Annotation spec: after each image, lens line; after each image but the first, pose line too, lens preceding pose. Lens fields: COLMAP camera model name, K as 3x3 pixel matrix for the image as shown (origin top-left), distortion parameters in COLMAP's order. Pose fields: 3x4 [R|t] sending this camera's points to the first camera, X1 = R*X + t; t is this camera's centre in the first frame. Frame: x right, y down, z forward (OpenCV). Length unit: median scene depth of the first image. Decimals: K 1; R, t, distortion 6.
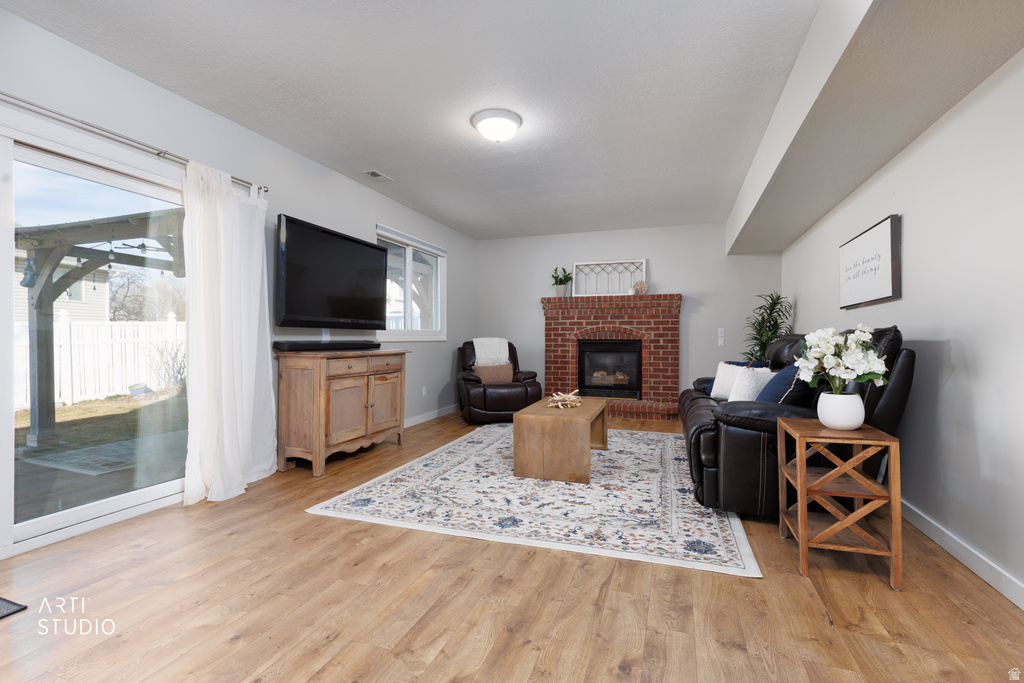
lens RADIAL K [[456.3, 0, 516.1], [0, 456.3, 341.8], [0, 0, 1]] dist [0.007850, -0.000845]
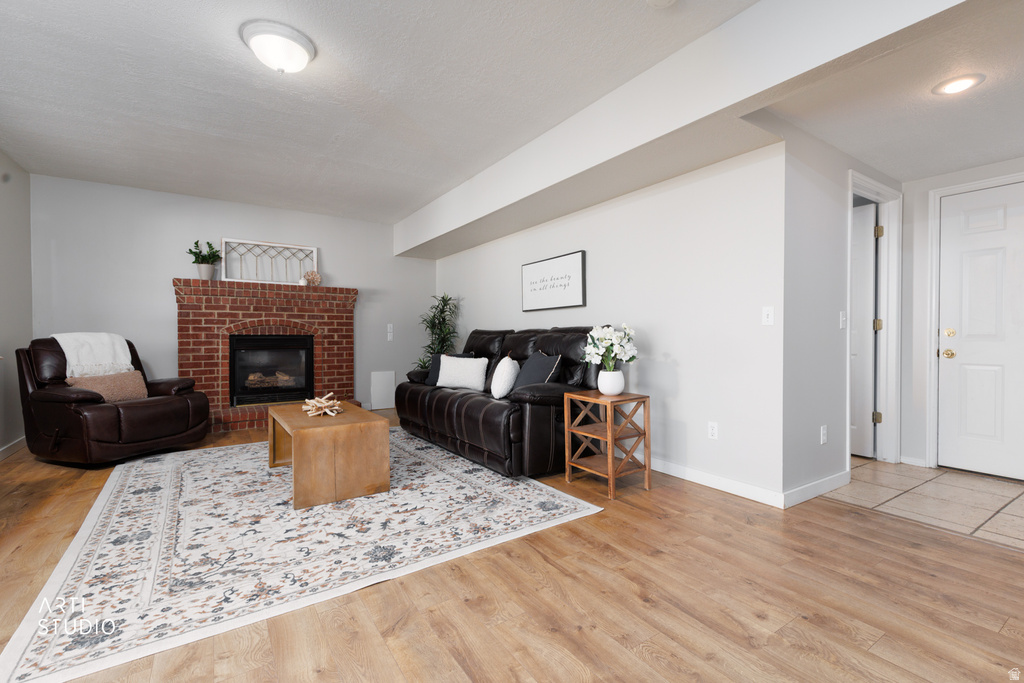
lens RADIAL K [[456.3, 0, 516.1], [0, 456.3, 341.8], [0, 0, 1]] dist [0.007850, -0.000845]
pose [[0.598200, -0.013789, 0.801228, -0.381511], [0.007232, 0.999904, 0.011809, 0.001558], [-0.801314, -0.001270, 0.598242, 0.221490]]
